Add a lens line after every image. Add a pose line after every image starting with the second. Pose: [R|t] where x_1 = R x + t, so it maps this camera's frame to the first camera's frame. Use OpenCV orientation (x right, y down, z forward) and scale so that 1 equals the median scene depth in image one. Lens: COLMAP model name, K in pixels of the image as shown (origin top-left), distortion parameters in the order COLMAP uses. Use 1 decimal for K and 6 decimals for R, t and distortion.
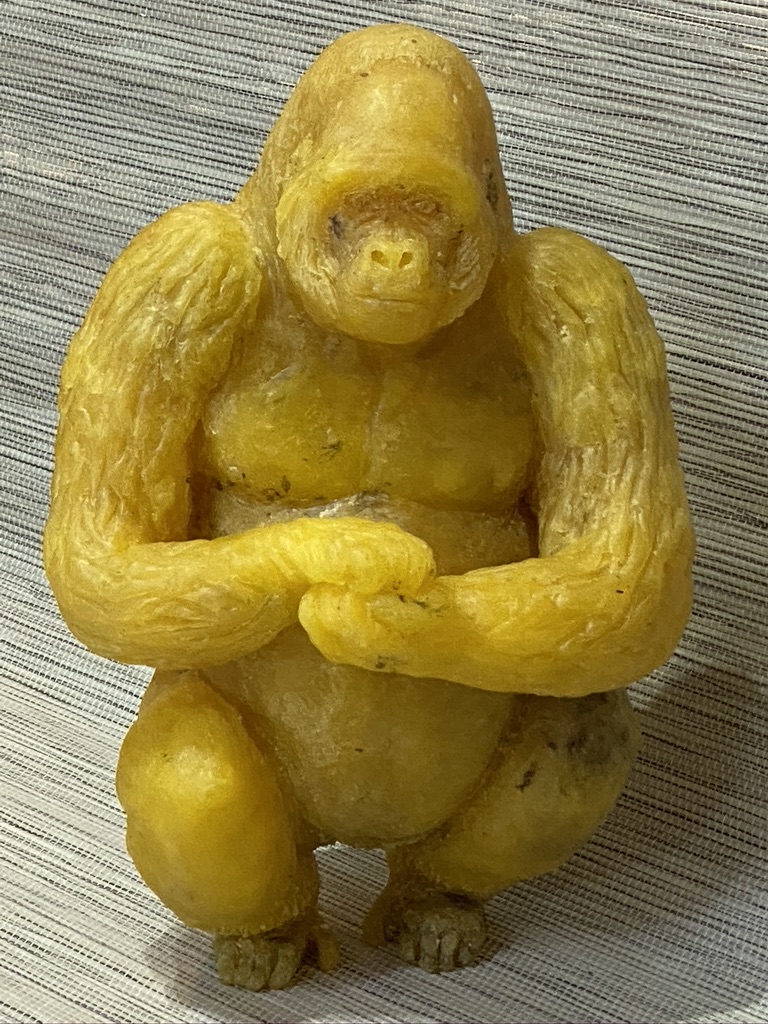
lens RADIAL K [[4302.4, 0, 384.0], [0, 4302.4, 512.0], [0, 0, 1]] dist [0.143976, 0.810723]
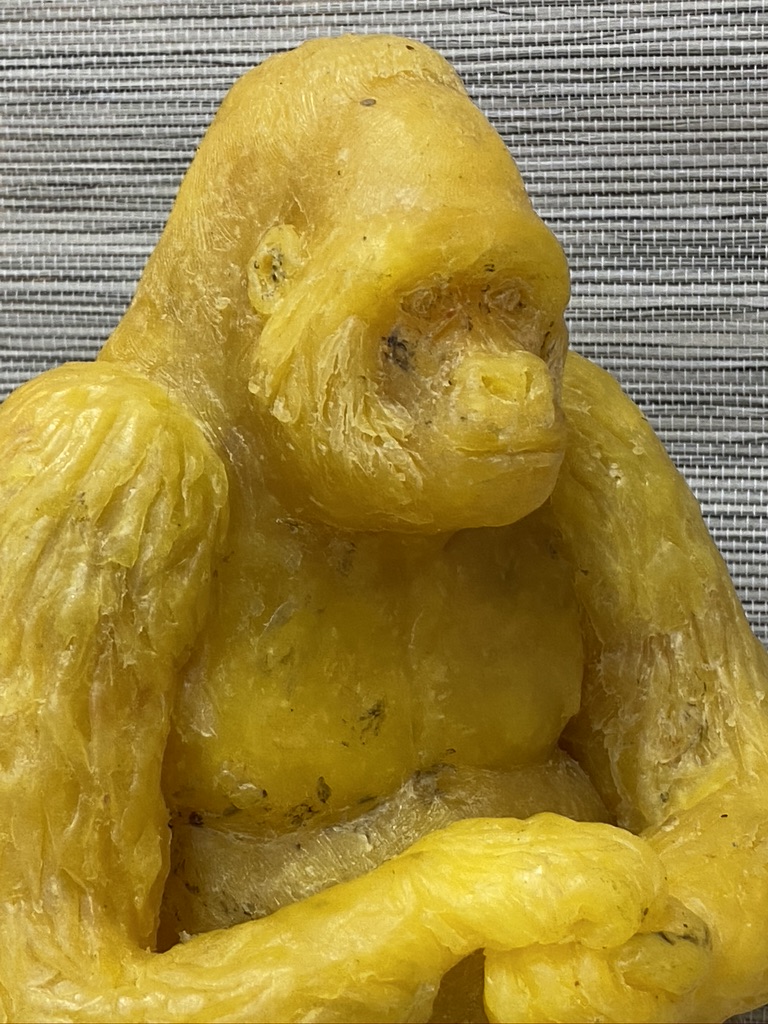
lens RADIAL K [[2141.2, 0, 384.0], [0, 2141.2, 512.0], [0, 0, 1]] dist [0.442803, -3.903349]
pose [[0.847229, -0.177186, 0.500808, -0.162242], [0.201707, 0.979432, 0.005289, -0.045253], [-0.491444, 0.096536, 0.865542, 0.728231]]
